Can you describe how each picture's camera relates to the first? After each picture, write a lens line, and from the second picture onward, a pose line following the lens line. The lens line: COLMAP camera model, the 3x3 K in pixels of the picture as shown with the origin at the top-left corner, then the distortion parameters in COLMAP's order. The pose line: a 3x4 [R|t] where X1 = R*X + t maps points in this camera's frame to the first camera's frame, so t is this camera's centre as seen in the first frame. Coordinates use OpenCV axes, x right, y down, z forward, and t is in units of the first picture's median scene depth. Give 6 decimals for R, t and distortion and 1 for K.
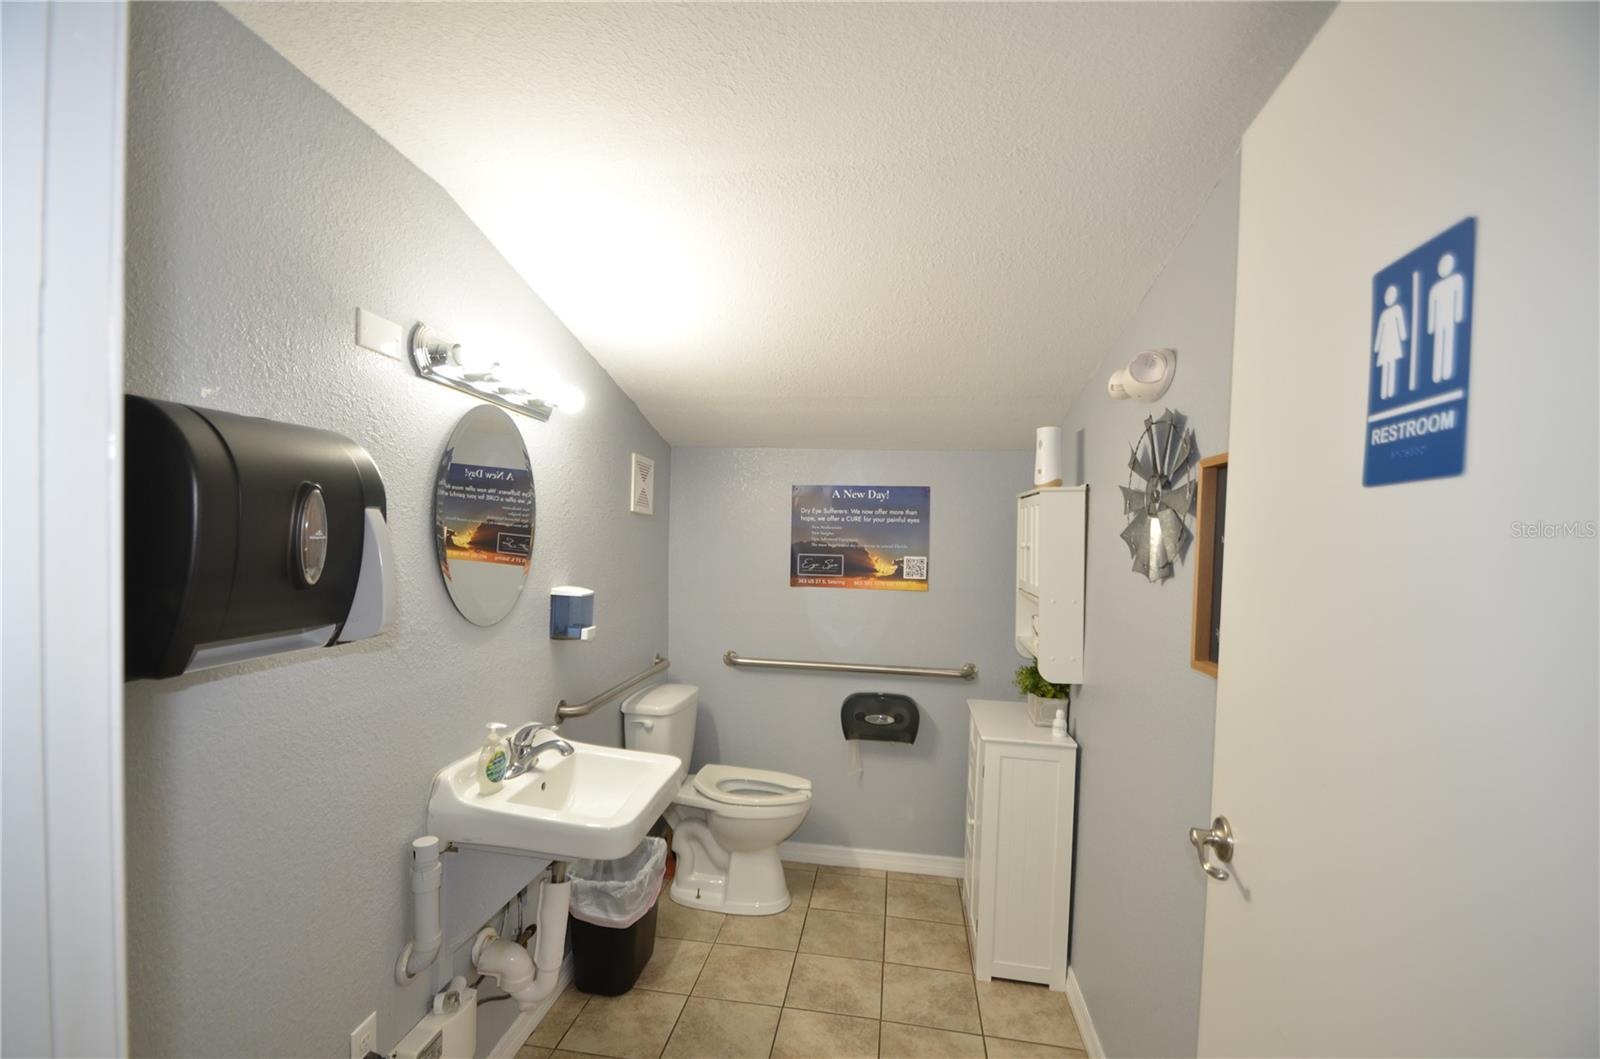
lens RADIAL K [[709.5, 0, 782.3], [0, 709.5, 560.5], [0, 0, 1]] dist [0.023713, -0.023095]
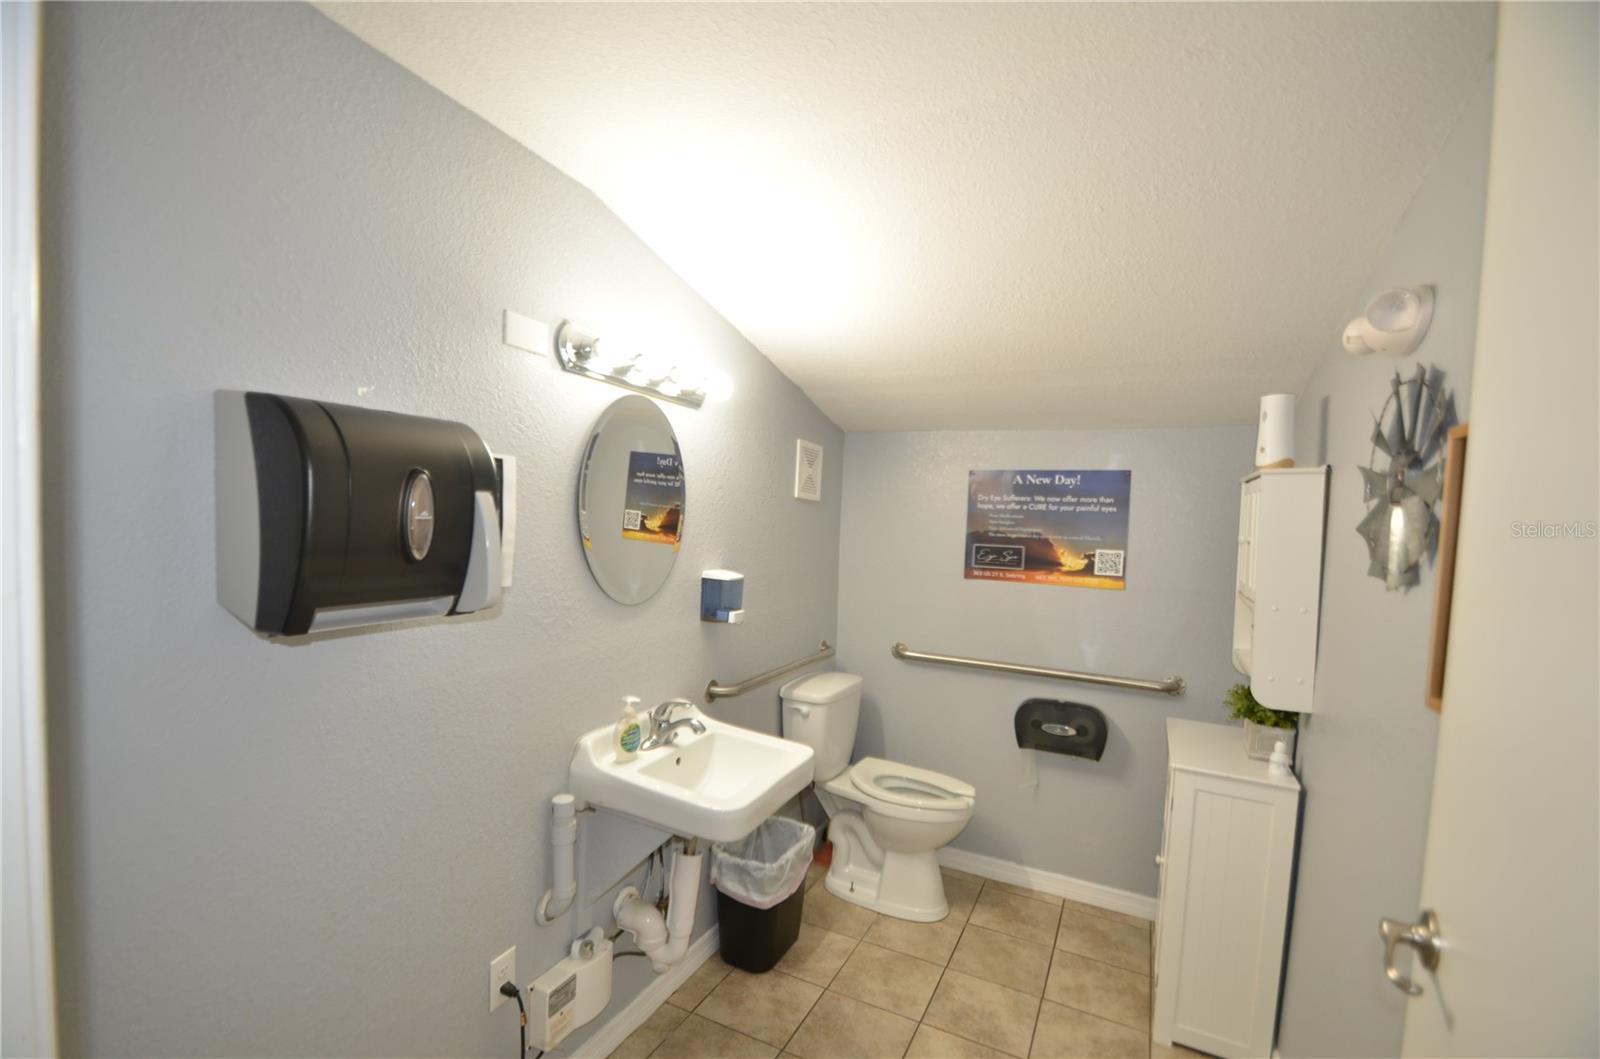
lens RADIAL K [[709.5, 0, 782.3], [0, 709.5, 560.5], [0, 0, 1]] dist [0.023713, -0.023095]
pose [[0.951417, 0.030504, -0.306392, 0.080779], [-0.025333, 0.999462, 0.020841, -0.000907], [0.306863, -0.012067, 0.951677, 0.041669]]
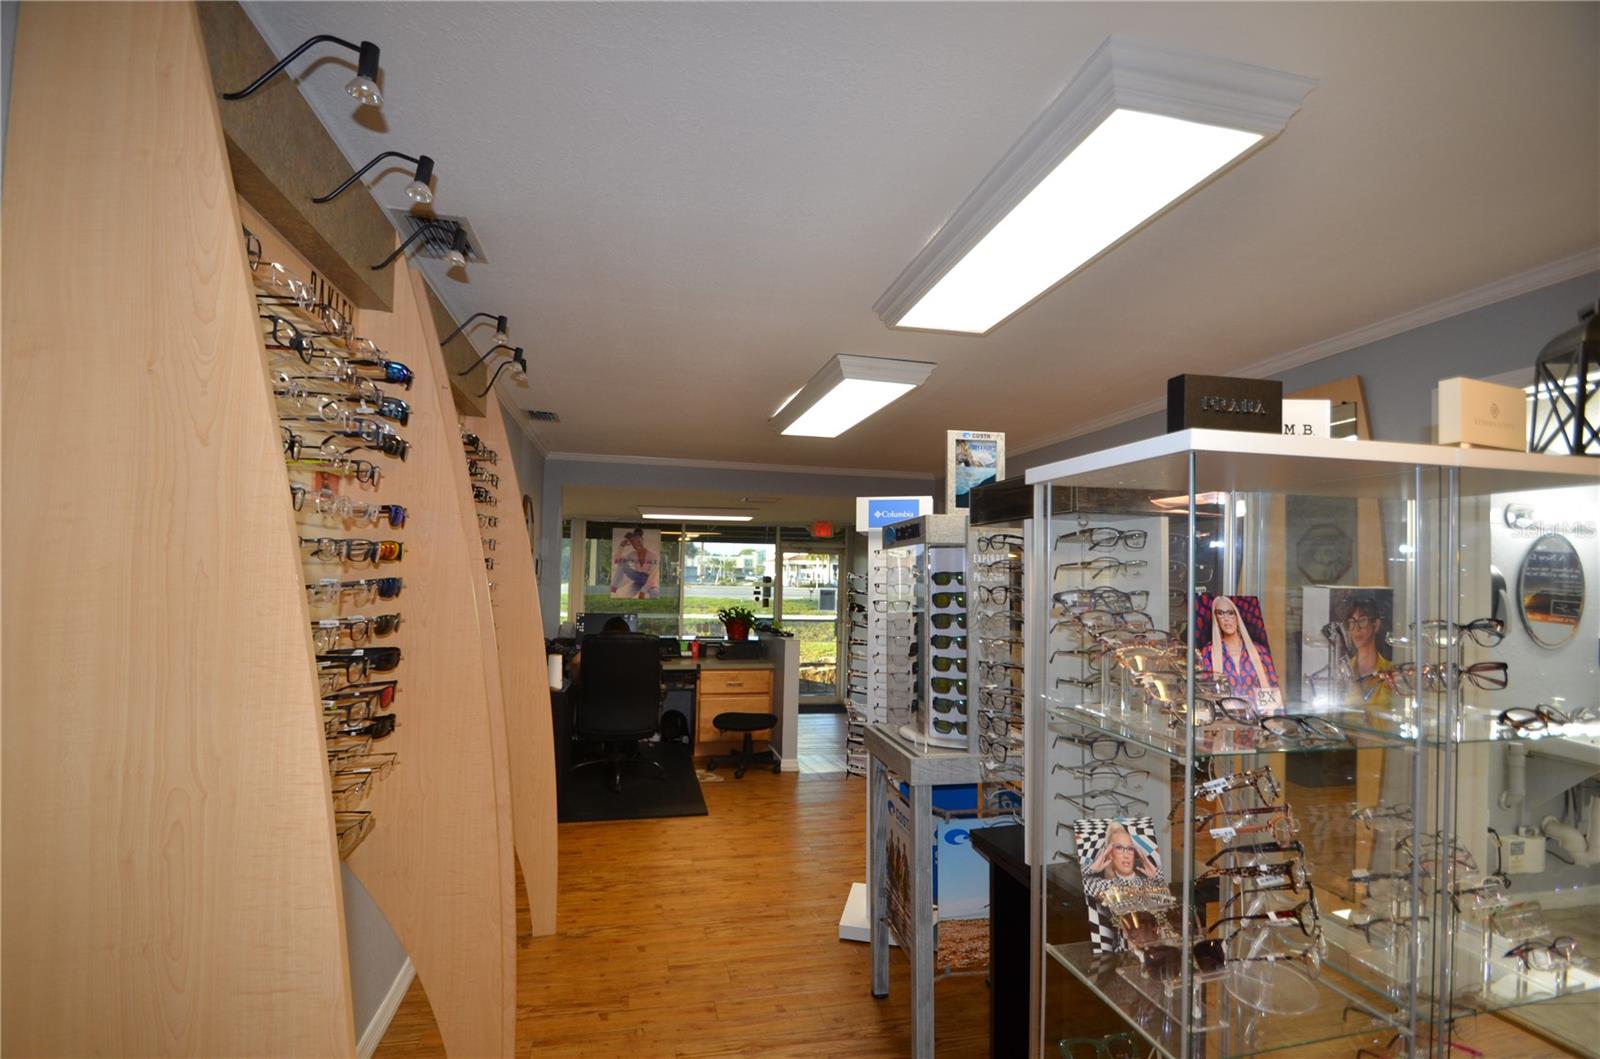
lens RADIAL K [[709.5, 0, 782.3], [0, 709.5, 560.5], [0, 0, 1]] dist [0.023713, -0.023095]
pose [[0.365187, -0.041506, -0.930008, 0.393976], [-0.045716, 0.997001, -0.062447, 0.045744], [0.929811, 0.065322, 0.362194, -1.053813]]
